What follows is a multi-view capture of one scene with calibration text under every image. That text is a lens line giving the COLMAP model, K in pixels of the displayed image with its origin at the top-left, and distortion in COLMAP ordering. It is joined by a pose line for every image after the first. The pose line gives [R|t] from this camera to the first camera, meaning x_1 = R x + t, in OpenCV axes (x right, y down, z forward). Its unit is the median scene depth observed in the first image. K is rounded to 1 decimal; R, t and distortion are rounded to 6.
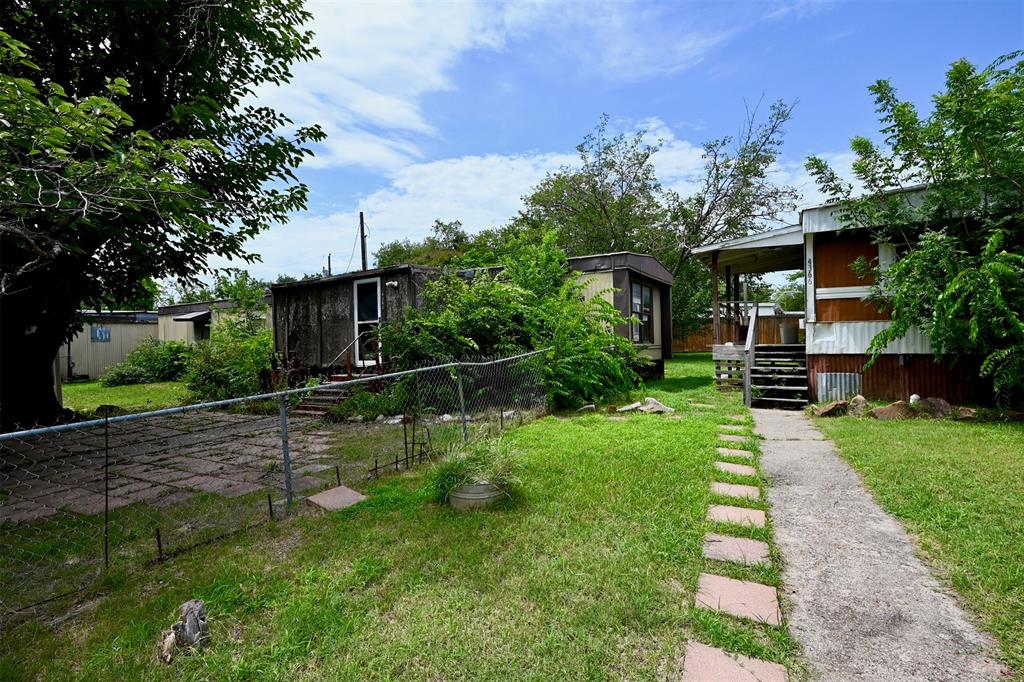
lens RADIAL K [[508.3, 0, 510.6], [0, 508.3, 338.5], [0, 0, 1]] dist [0.006047, 0.000797]
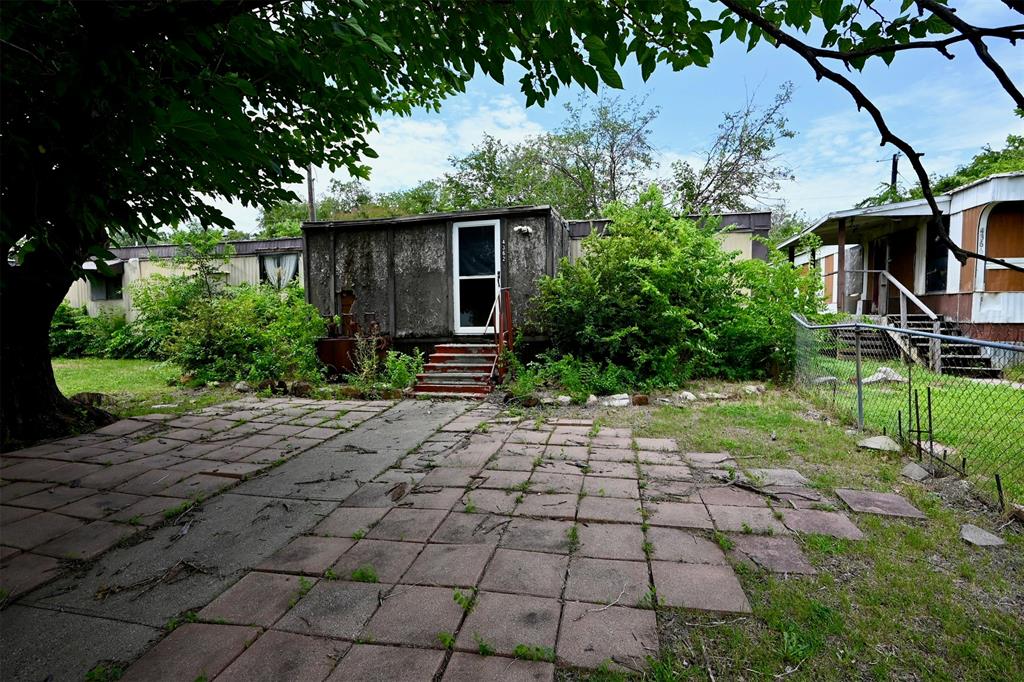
lens RADIAL K [[508.3, 0, 501.4], [0, 508.3, 349.8], [0, 0, 1]] dist [0.006047, 0.000797]
pose [[0.953027, -0.002557, 0.302875, -0.619721], [-0.018065, 0.997704, 0.065266, 0.034038], [-0.302346, -0.067671, 0.950793, 0.313682]]
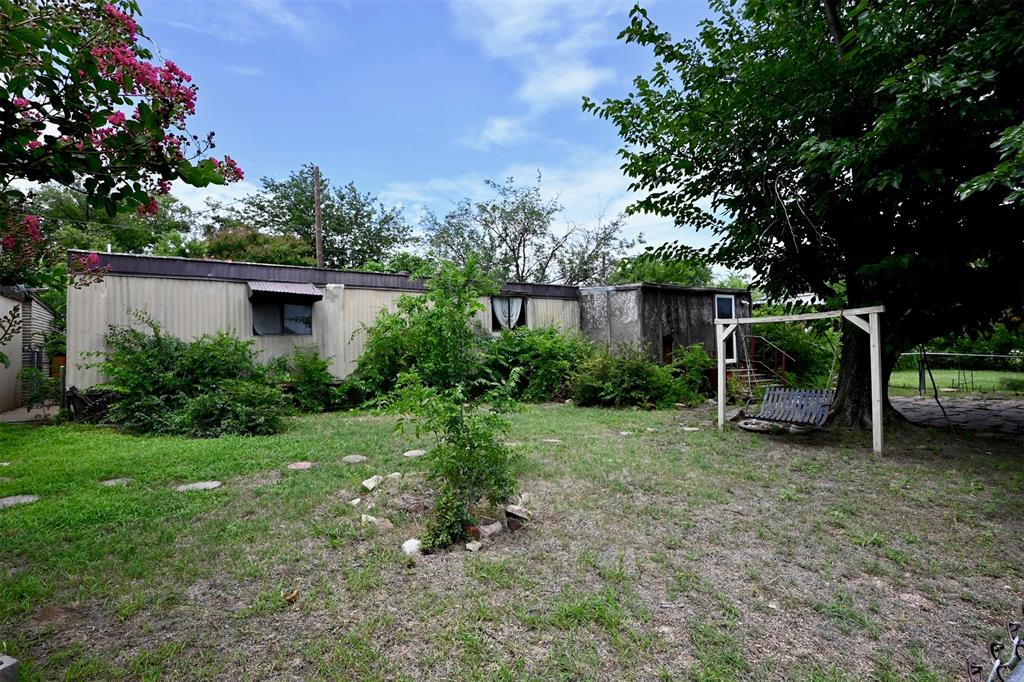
lens RADIAL K [[508.3, 0, 510.7], [0, 508.3, 345.6], [0, 0, 1]] dist [0.006047, 0.000797]
pose [[0.449388, 0.027406, 0.892916, -2.118090], [-0.007775, 0.999611, -0.026768, 0.060232], [-0.893303, 0.005086, 0.449427, 1.171204]]
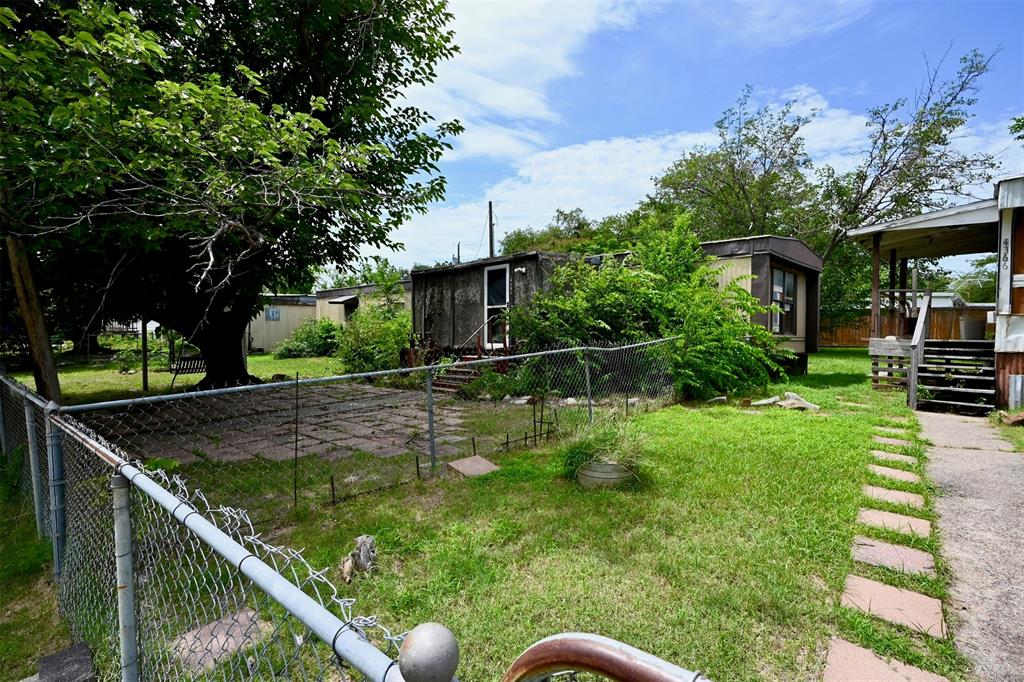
lens RADIAL K [[508.3, 0, 510.2], [0, 508.3, 340.1], [0, 0, 1]] dist [0.006047, 0.000797]
pose [[0.972395, 0.031175, -0.231251, -0.010876], [-0.024713, 0.999220, 0.030789, 0.004431], [0.232030, -0.024224, 0.972407, -0.019569]]
